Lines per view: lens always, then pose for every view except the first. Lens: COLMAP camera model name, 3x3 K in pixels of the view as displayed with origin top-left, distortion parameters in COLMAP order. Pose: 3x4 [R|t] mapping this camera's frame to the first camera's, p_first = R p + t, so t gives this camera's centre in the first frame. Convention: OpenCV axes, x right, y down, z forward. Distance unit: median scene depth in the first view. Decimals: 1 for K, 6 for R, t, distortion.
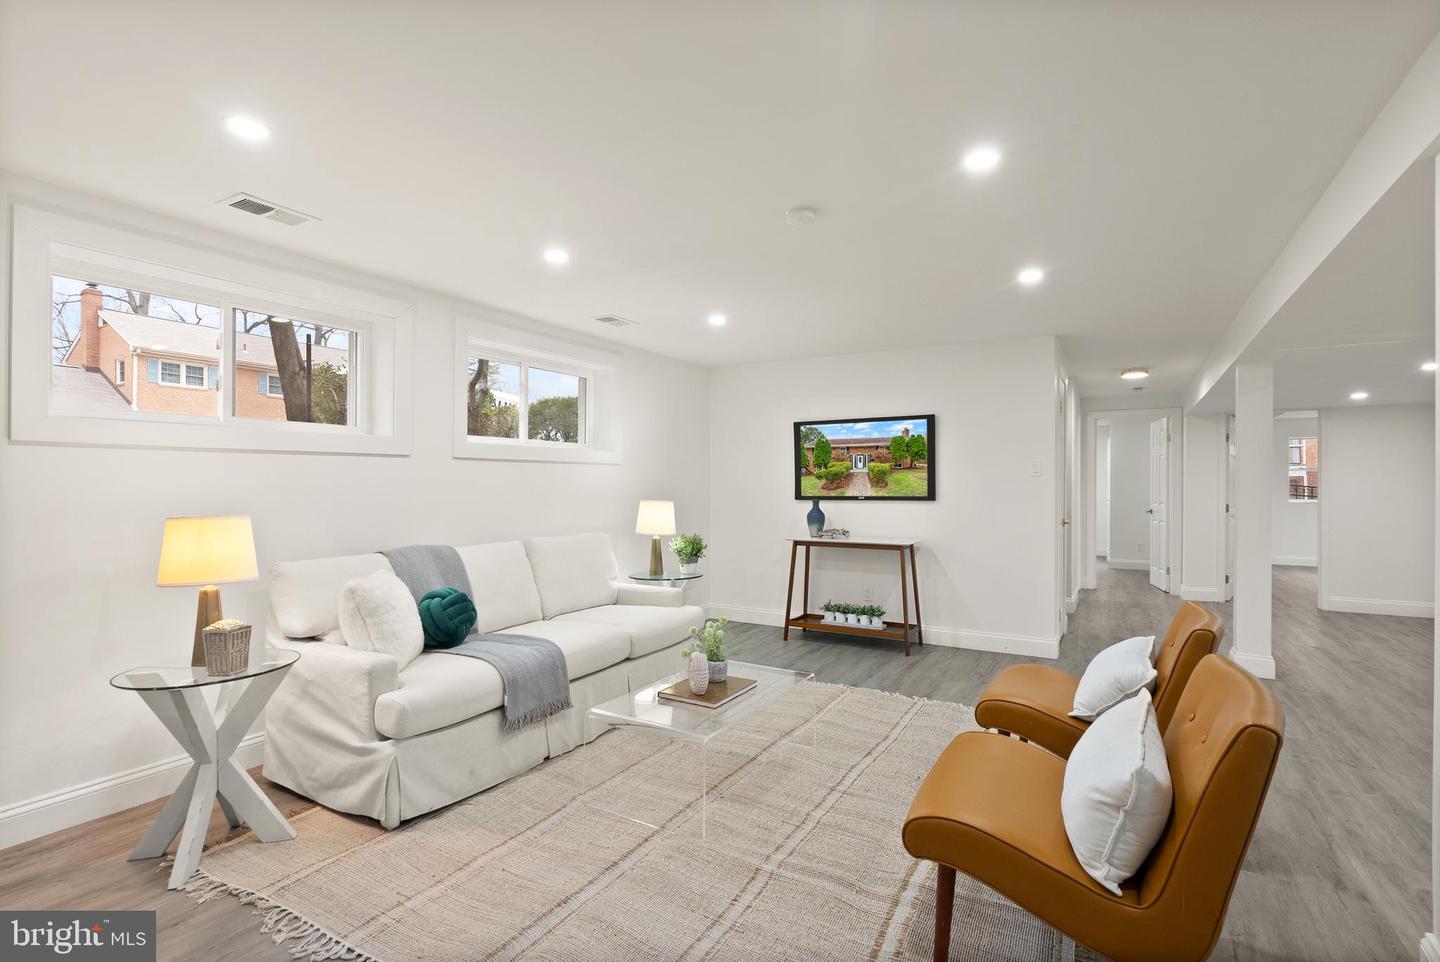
lens RADIAL K [[674.1, 0, 724.4], [0, 674.1, 479.7], [0, 0, 1]] dist [-0.000592, 0.001041]
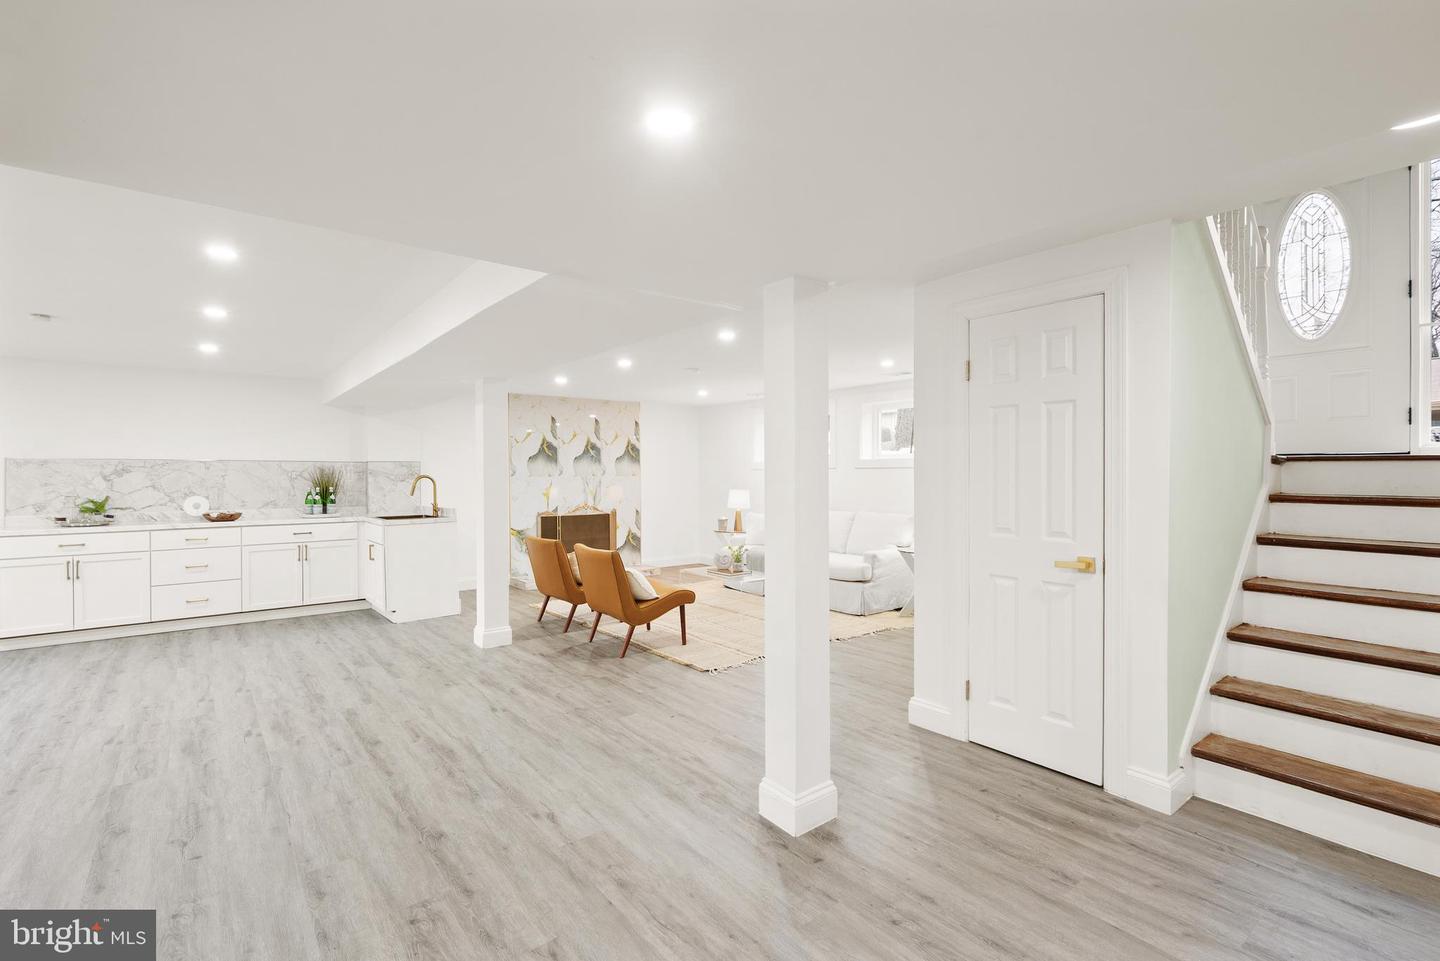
lens RADIAL K [[654.6, 0, 717.6], [0, 654.6, 478.7], [0, 0, 1]] dist [-0.000910, 0.001089]
pose [[-0.358533, 0.006341, -0.933495, 1.120242], [0.006665, 0.999969, 0.004232, -0.008298], [0.933493, -0.004705, -0.358564, 0.952361]]
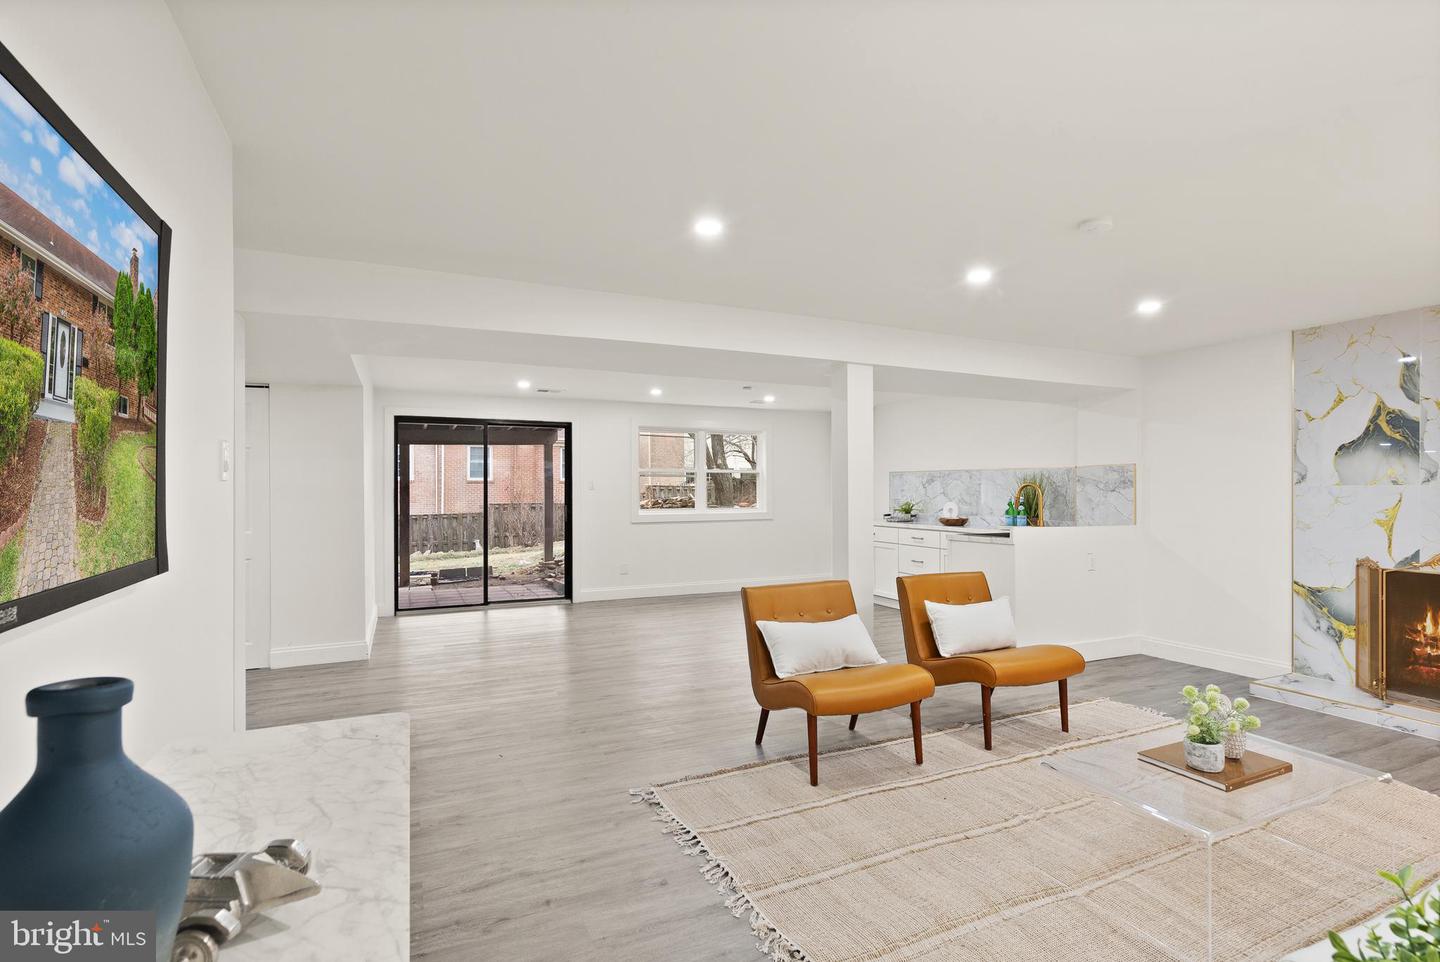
lens RADIAL K [[684.3, 0, 717.5], [0, 684.3, 489.1], [0, 0, 1]] dist [-0.002313, 0.000584]
pose [[-0.823449, -0.001160, 0.567389, -0.000853], [-0.001798, 0.999998, -0.000564, -0.003345], [-0.567387, -0.001485, -0.823450, 1.067459]]
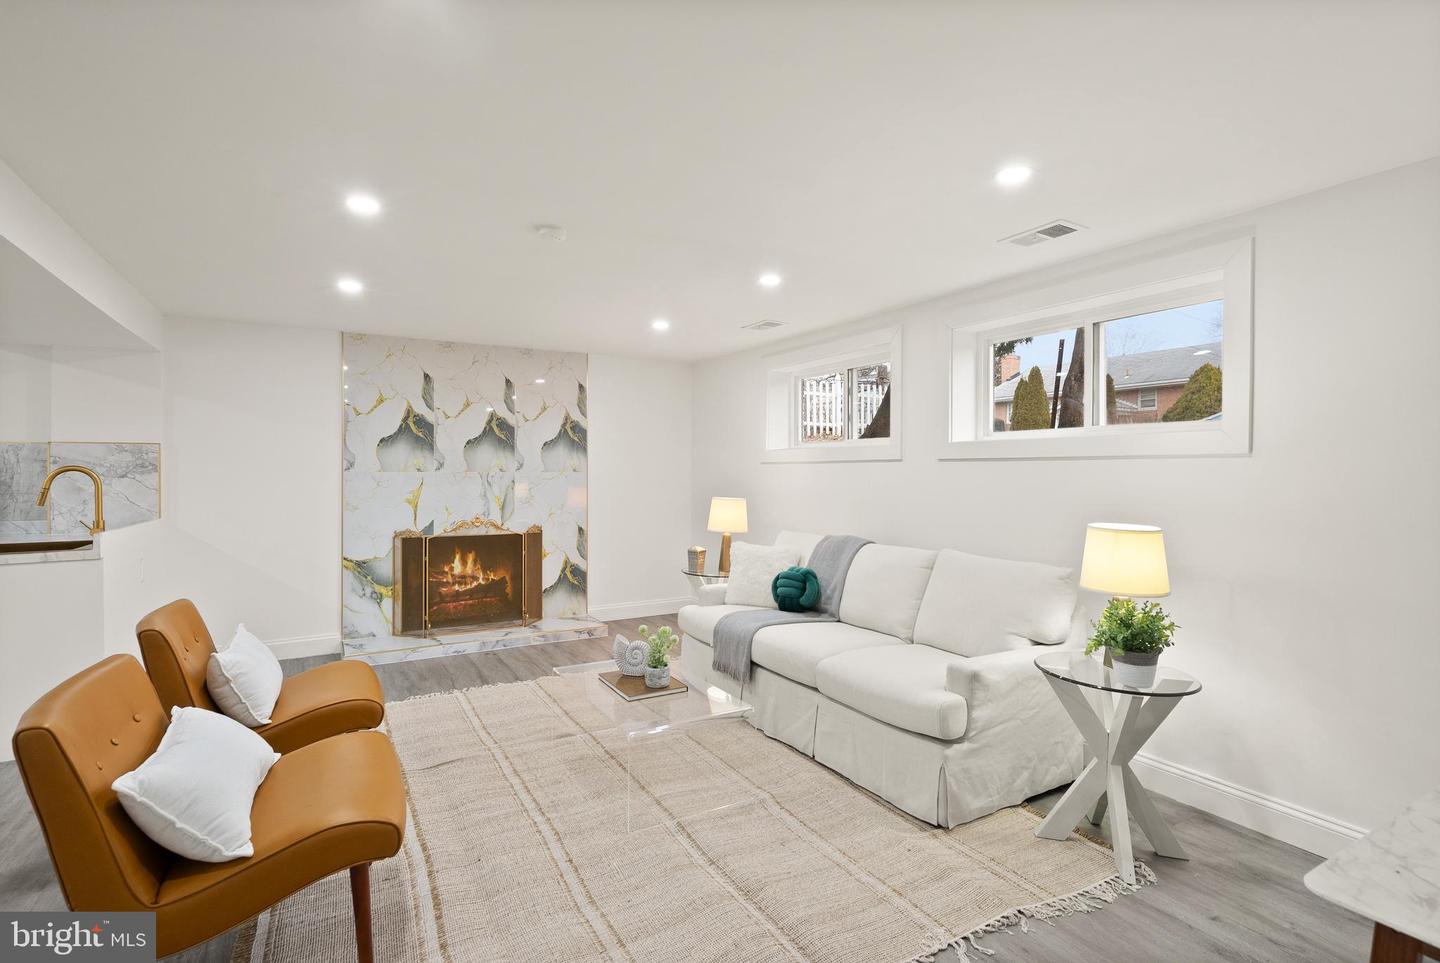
lens RADIAL K [[677.5, 0, 717.8], [0, 677.5, 471.3], [0, 0, 1]] dist [-0.002944, 0.001531]
pose [[-0.485123, -0.005328, -0.874429, 0.453386], [-0.003033, 0.999986, -0.004410, -0.007408], [0.874440, 0.000513, -0.485133, 0.869547]]
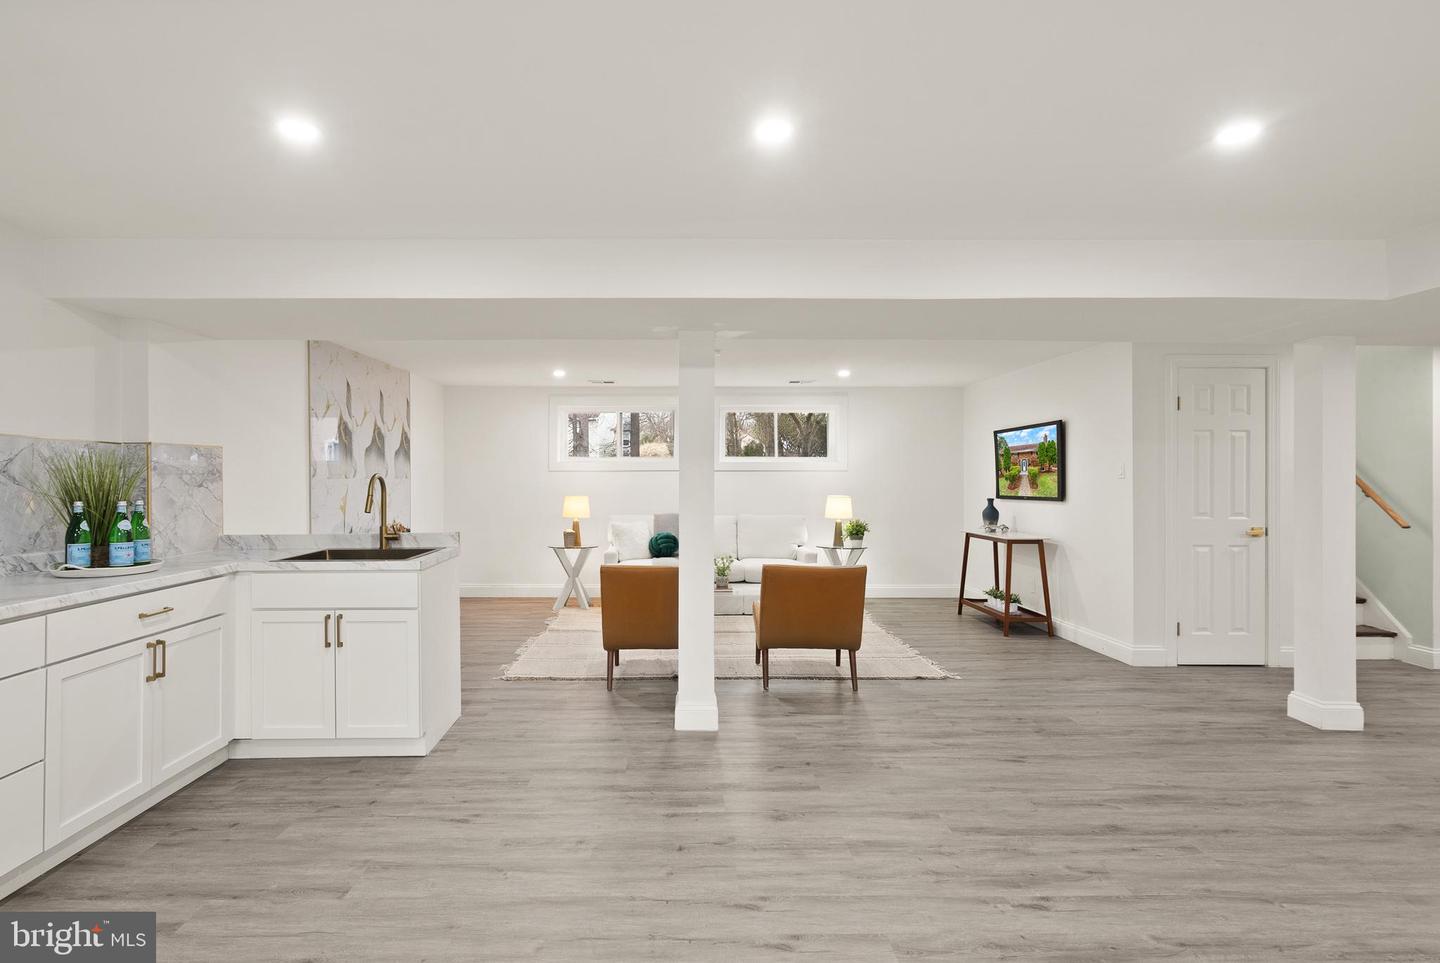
lens RADIAL K [[709.2, 0, 675.9], [0, 709.2, 471.4], [0, 0, 1]] dist [-0.000432, 0.000160]
pose [[0.508555, -0.010243, -0.860969, 0.940141], [0.003743, 0.999946, -0.009686, -0.008084], [0.861022, 0.001704, 0.508566, -0.088683]]
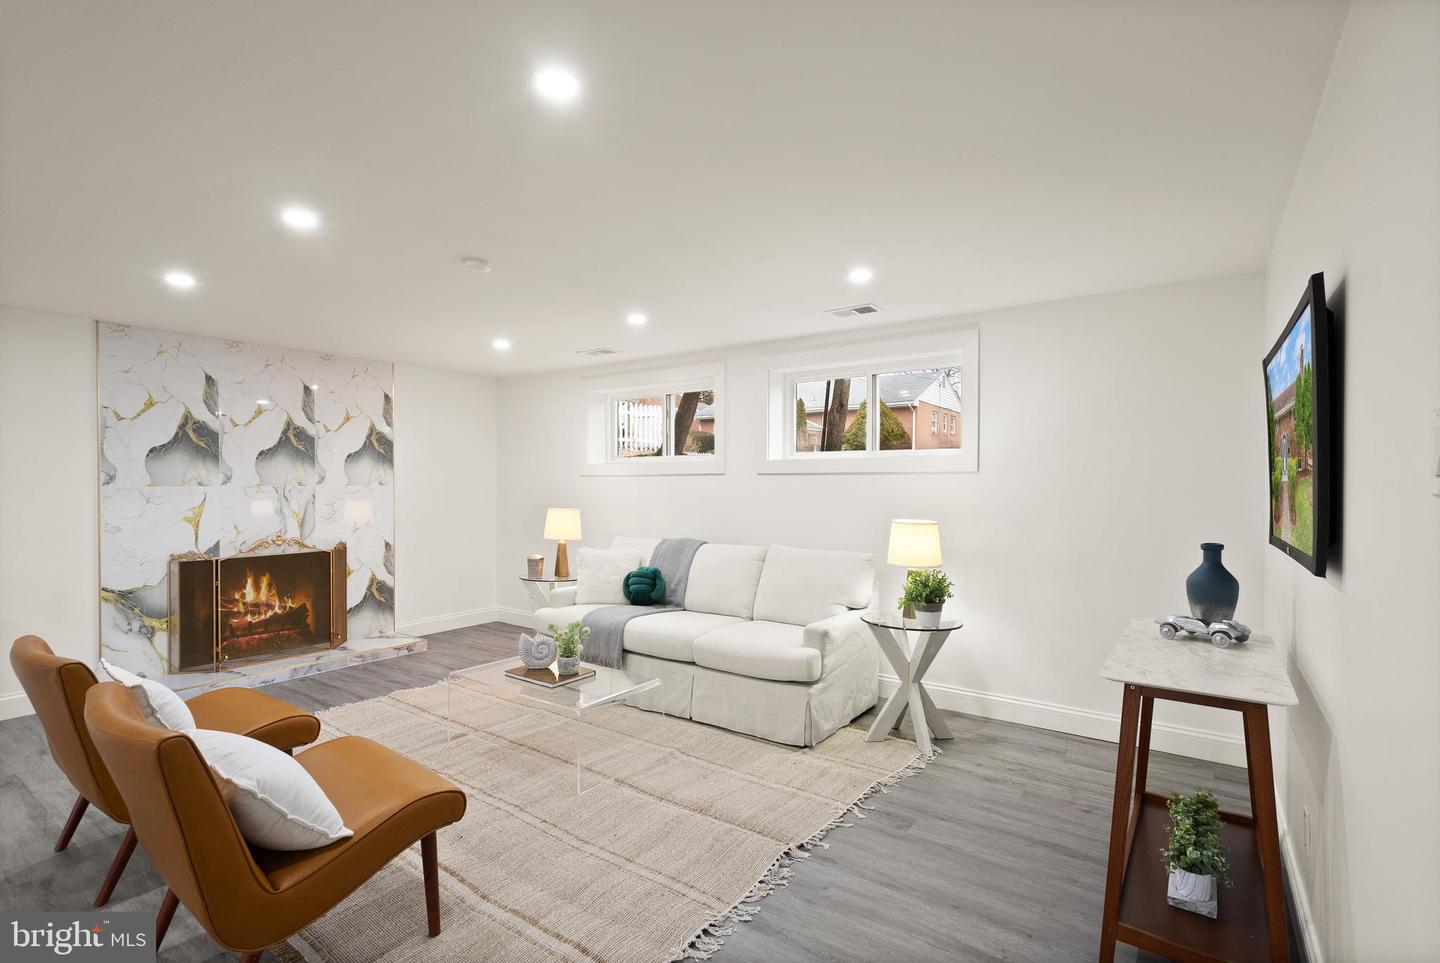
lens RADIAL K [[673.1, 0, 717.2], [0, 673.1, 485.1], [0, 0, 1]] dist [0.000631, 0.001275]
pose [[-0.090895, 0.000129, -0.995860, 0.602687], [0.002648, 0.999996, -0.000112, -0.008911], [0.995857, -0.002647, -0.090895, 0.752621]]
